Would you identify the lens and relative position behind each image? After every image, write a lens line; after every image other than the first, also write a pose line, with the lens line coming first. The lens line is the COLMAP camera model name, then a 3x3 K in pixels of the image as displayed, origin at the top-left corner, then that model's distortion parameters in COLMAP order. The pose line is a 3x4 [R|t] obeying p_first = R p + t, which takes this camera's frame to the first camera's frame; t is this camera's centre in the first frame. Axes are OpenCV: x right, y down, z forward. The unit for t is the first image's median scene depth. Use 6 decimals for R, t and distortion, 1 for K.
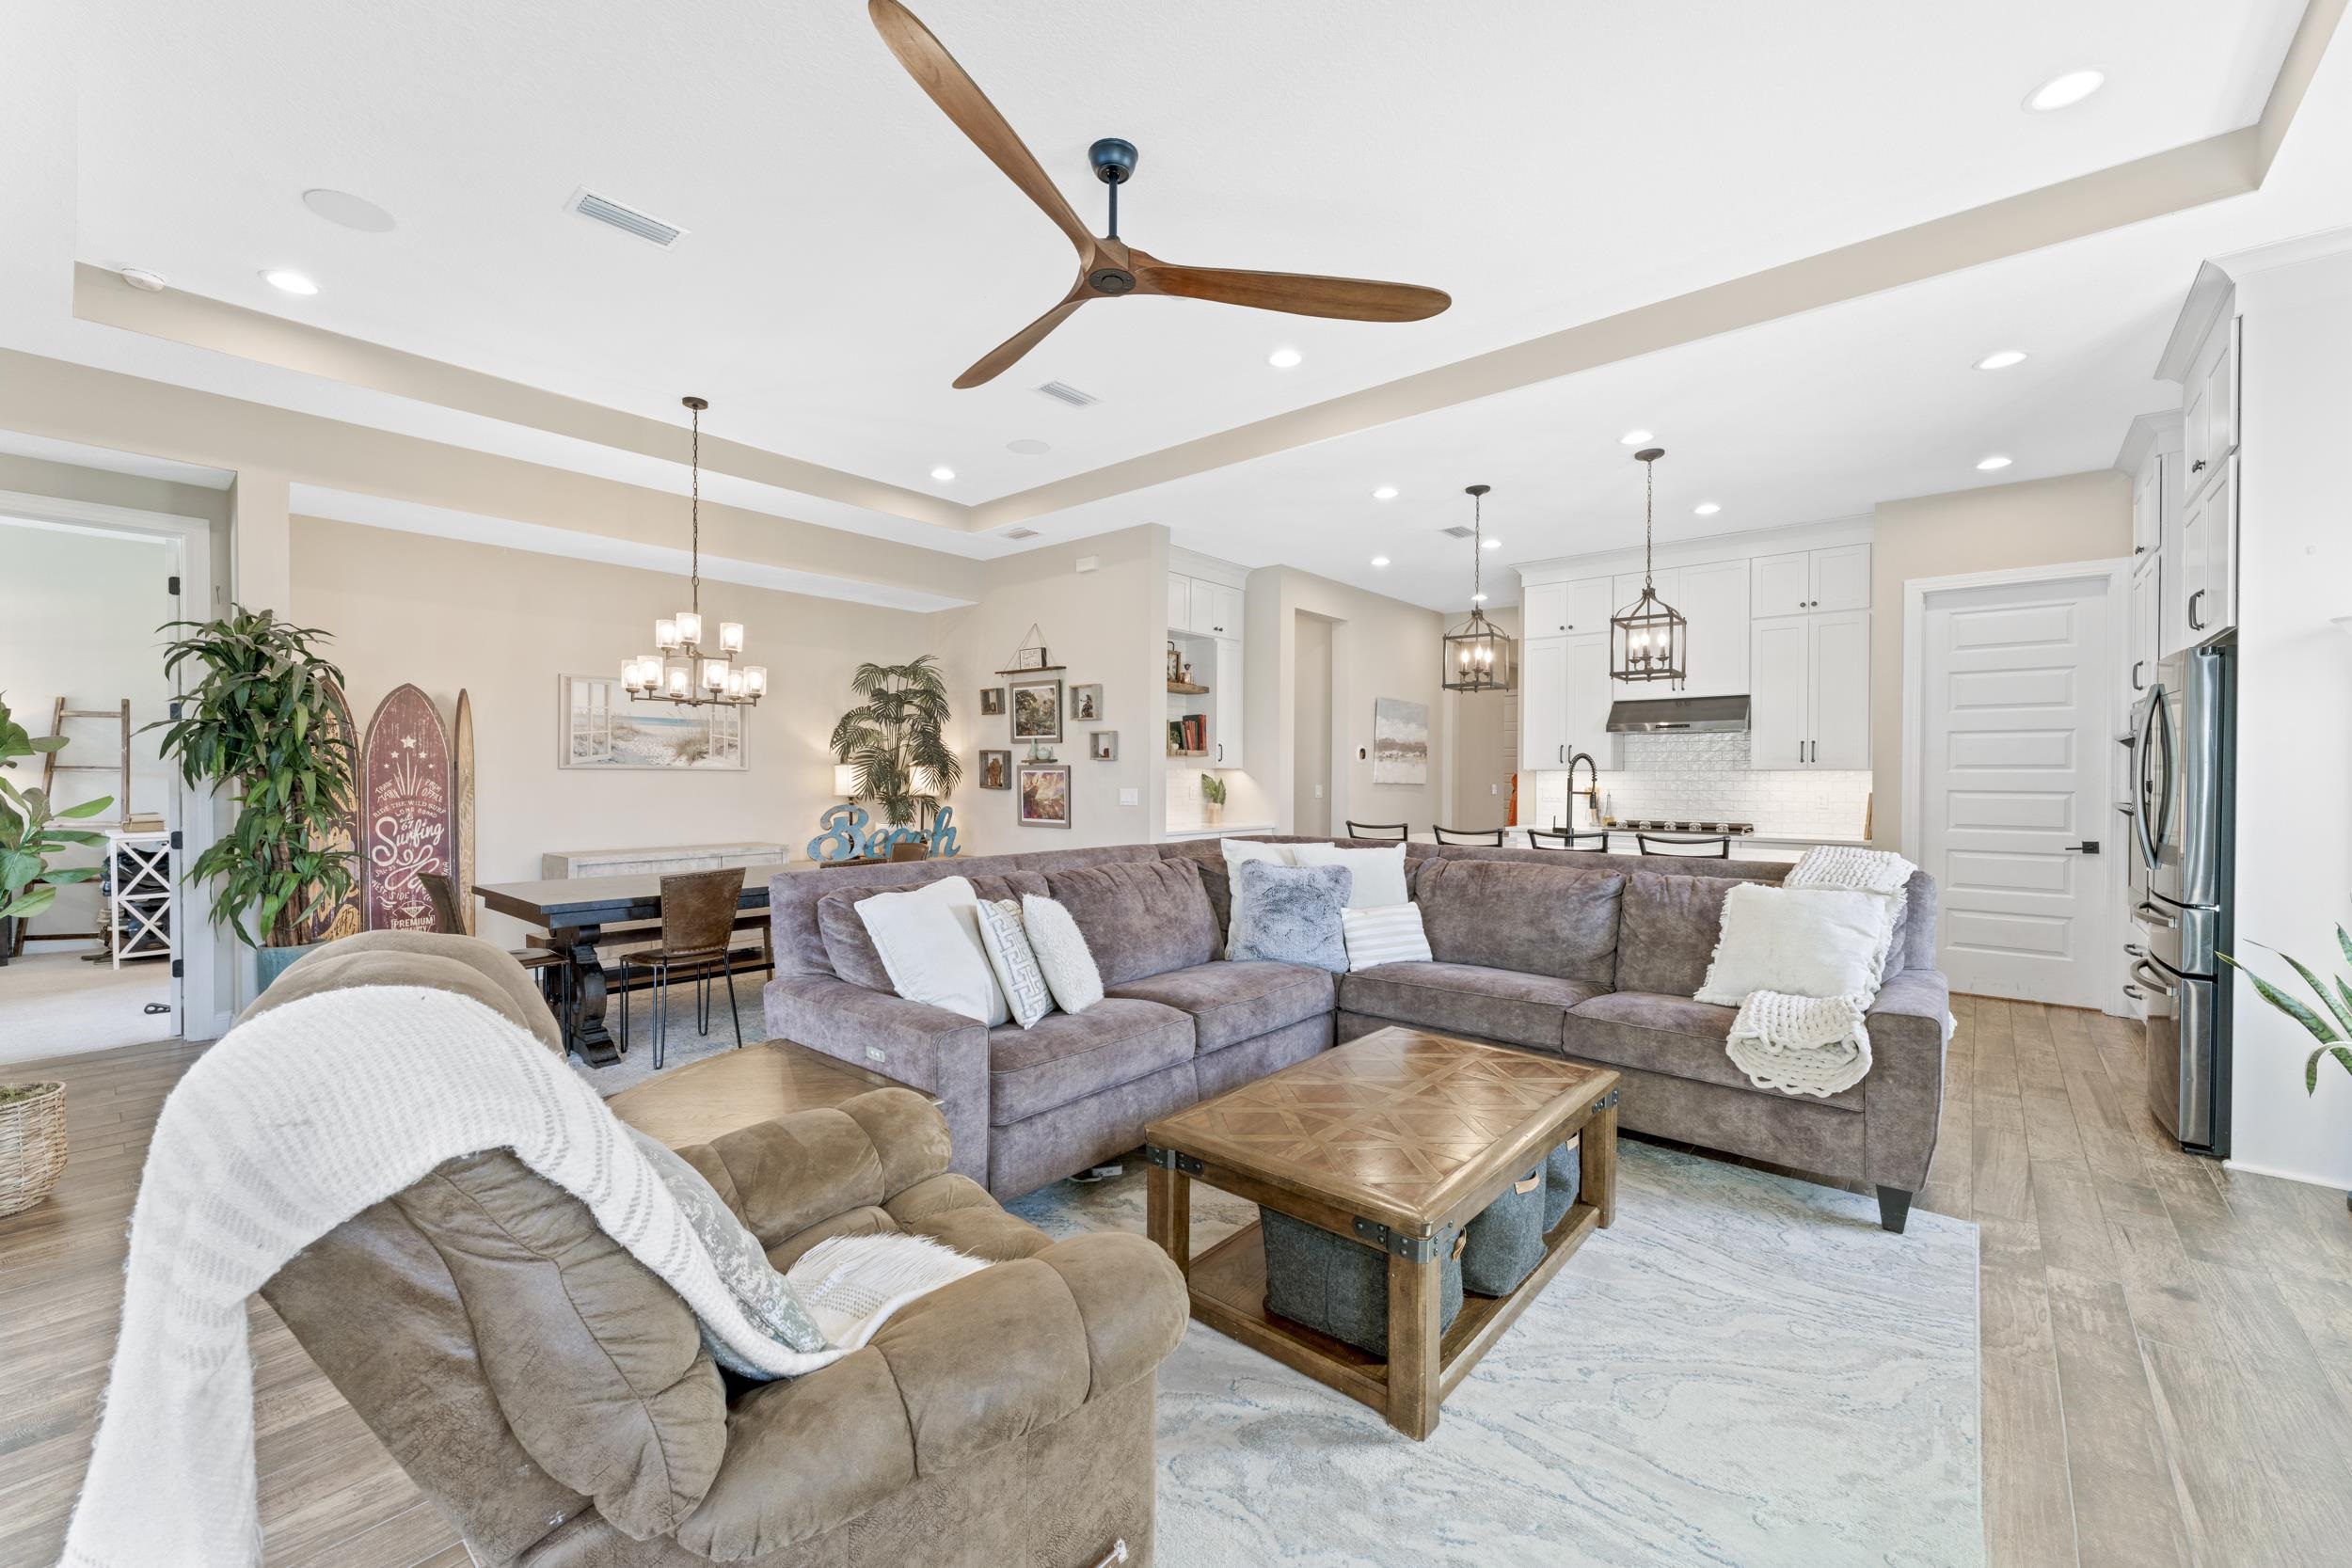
lens RADIAL K [[933.3, 0, 1178.9], [0, 933.3, 781.6], [0, 0, 1]] dist [0.002152, 0.000150]
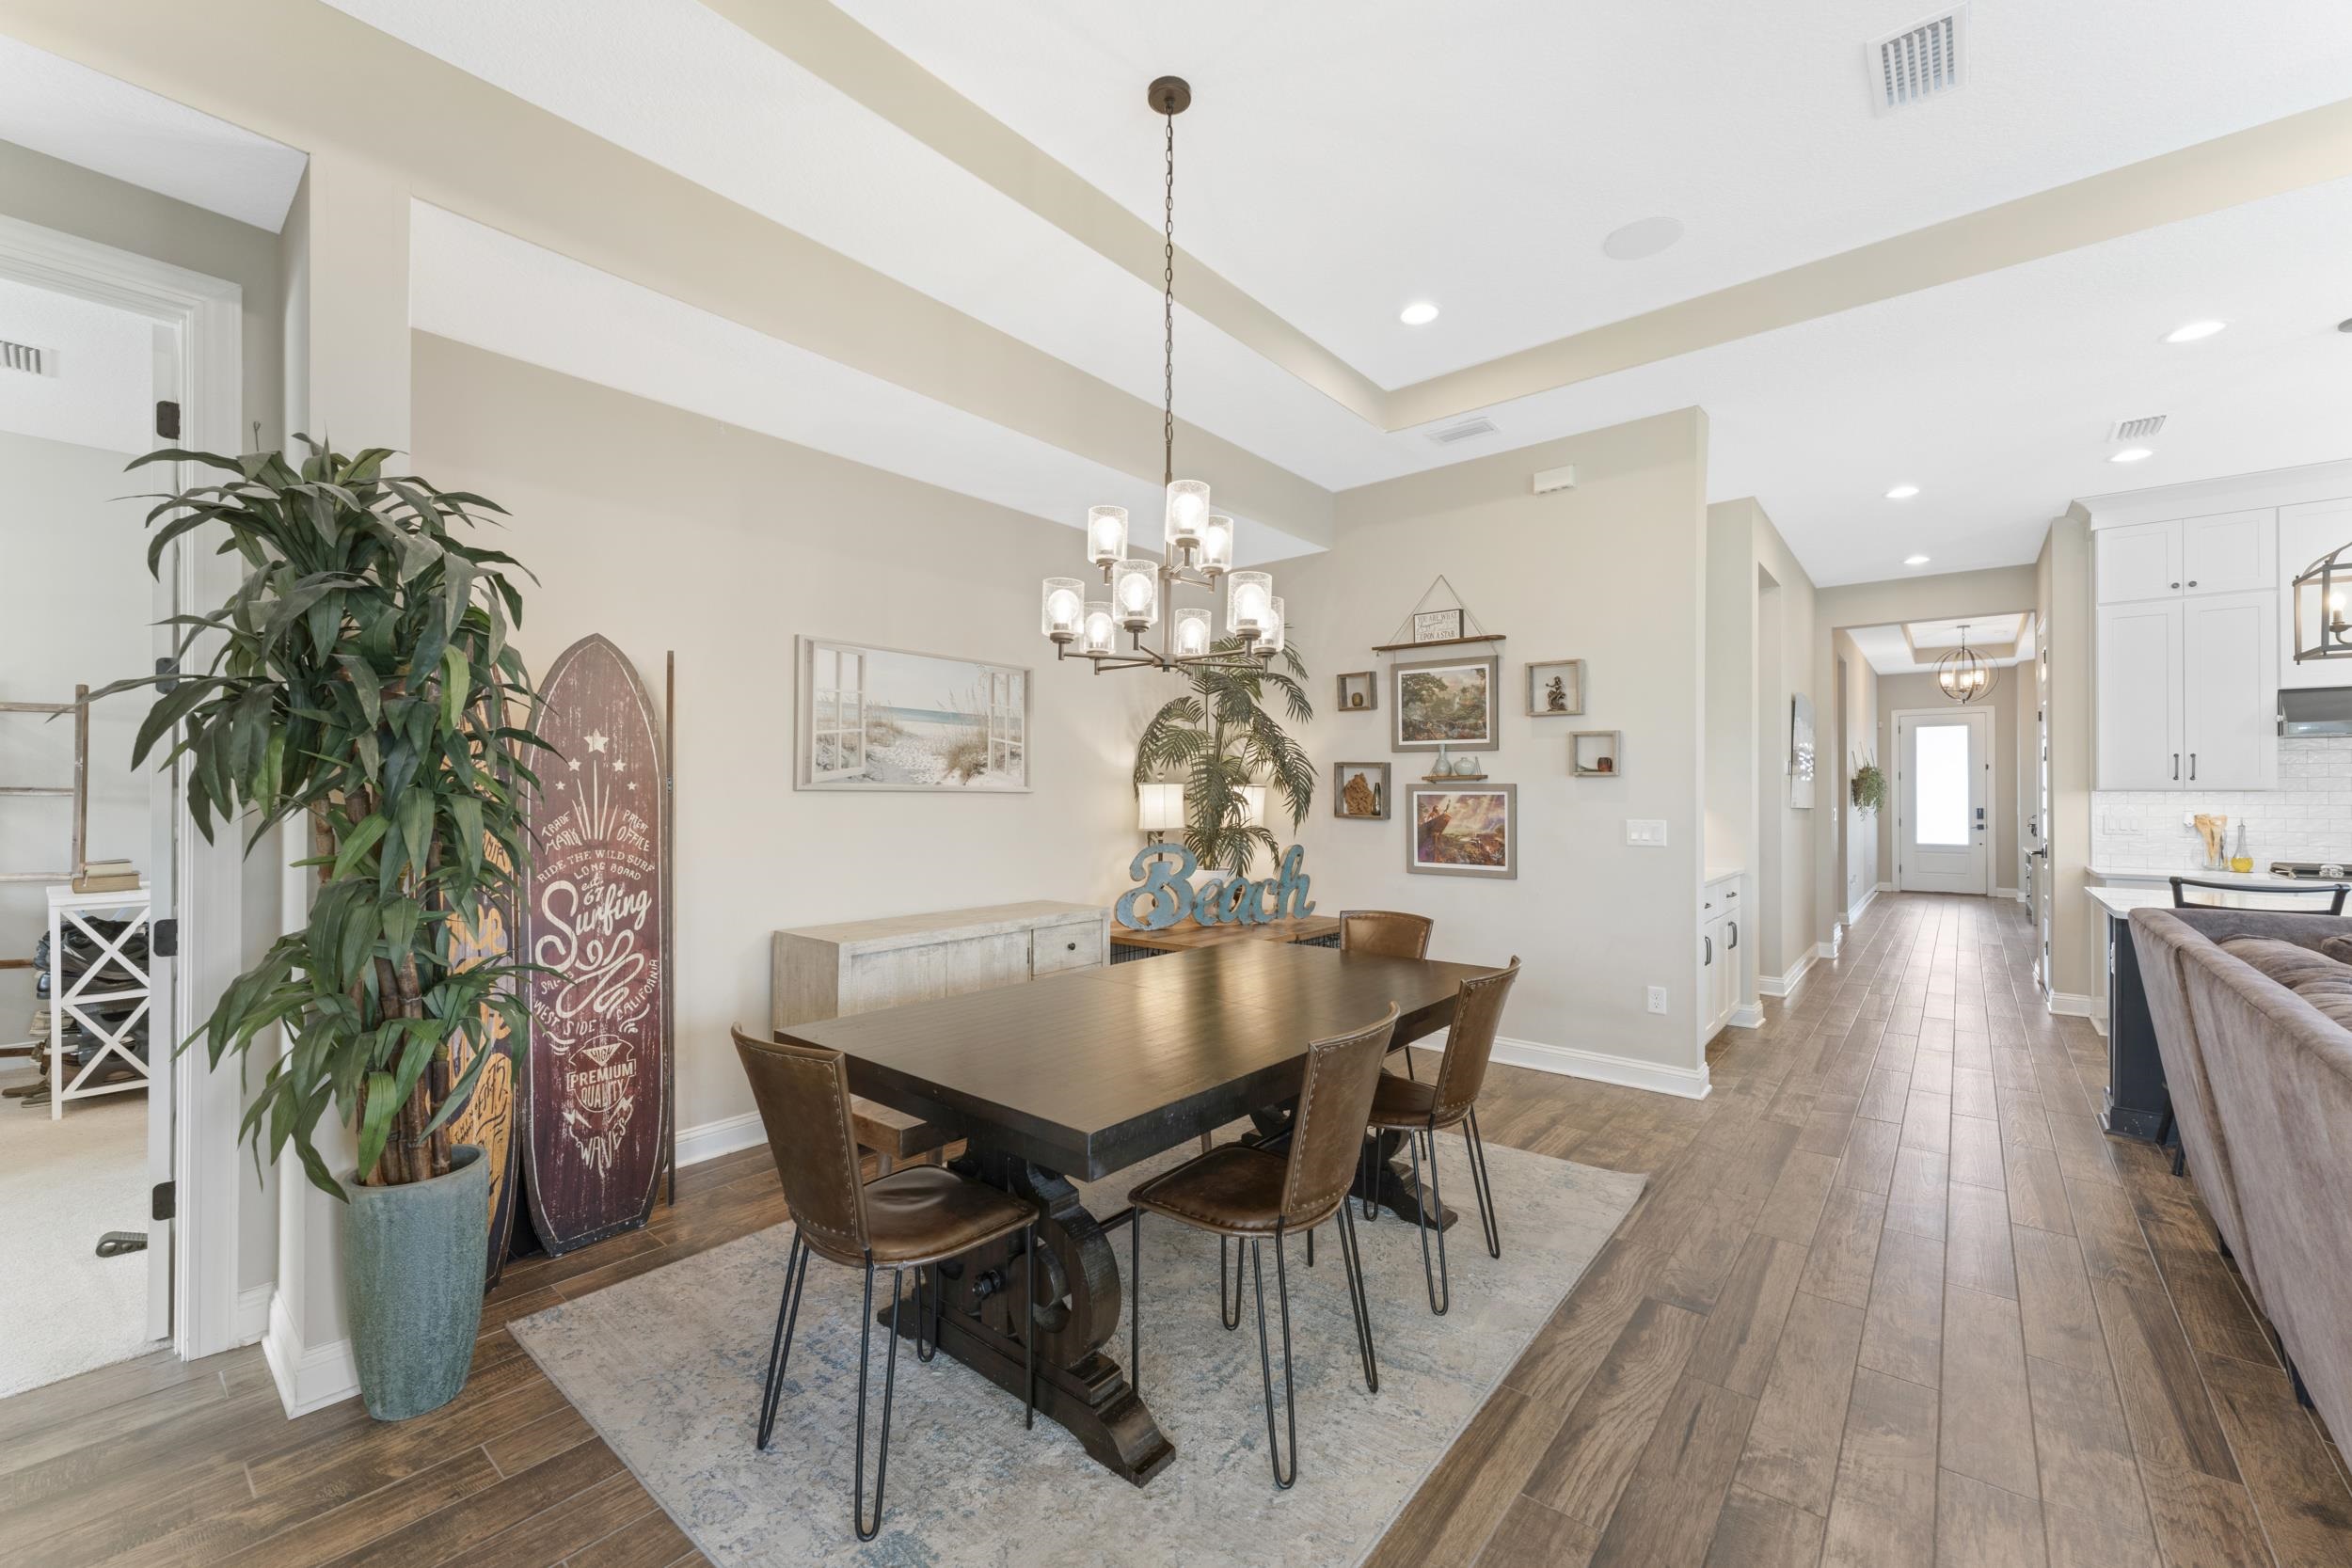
lens RADIAL K [[933.3, 0, 1174.1], [0, 933.3, 787.9], [0, 0, 1]] dist [0.002152, 0.000150]
pose [[0.999958, -0.000529, 0.009167, -0.411324], [0.000662, 0.999894, -0.014544, -0.006080], [-0.009159, 0.014549, 0.999852, 0.379065]]
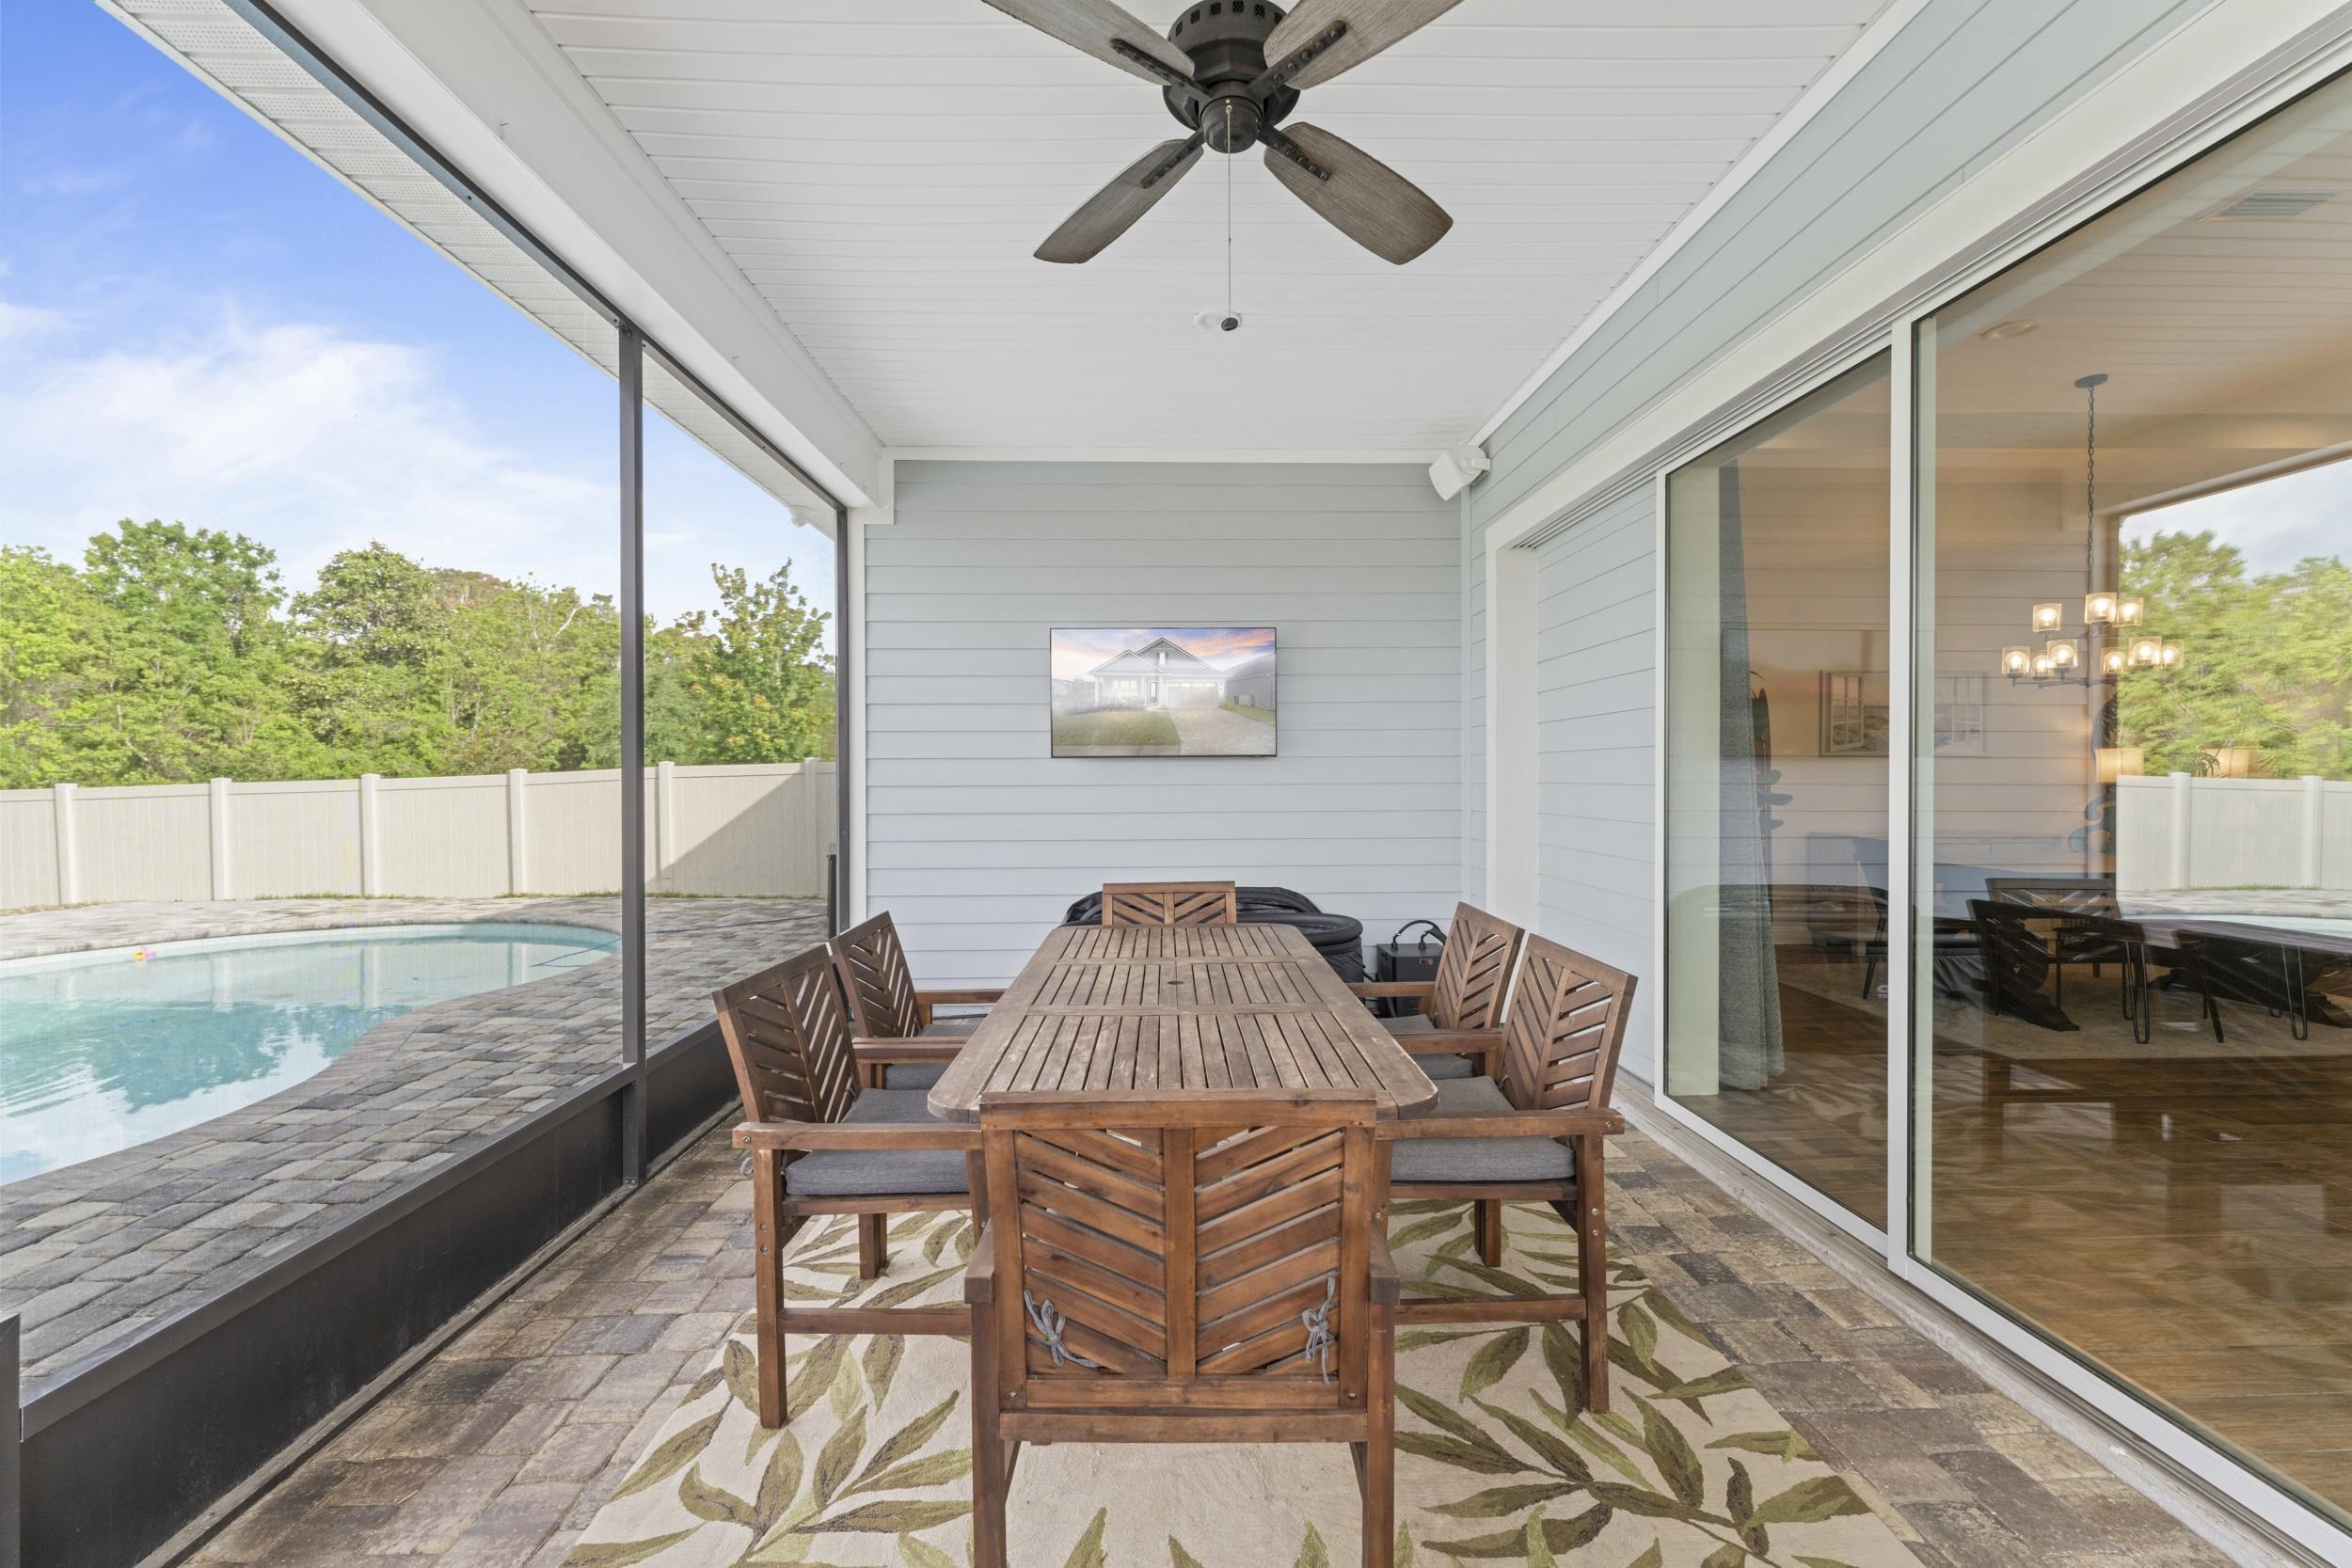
lens RADIAL K [[933.3, 0, 1181.1], [0, 933.3, 779.6], [0, 0, 1]] dist [0.002152, 0.000150]
pose [[0.666799, 0.000842, -0.745237, -0.333434], [-0.000001, 0.999999, 0.001129, 0.012773], [0.745237, -0.000752, 0.666799, -0.301841]]
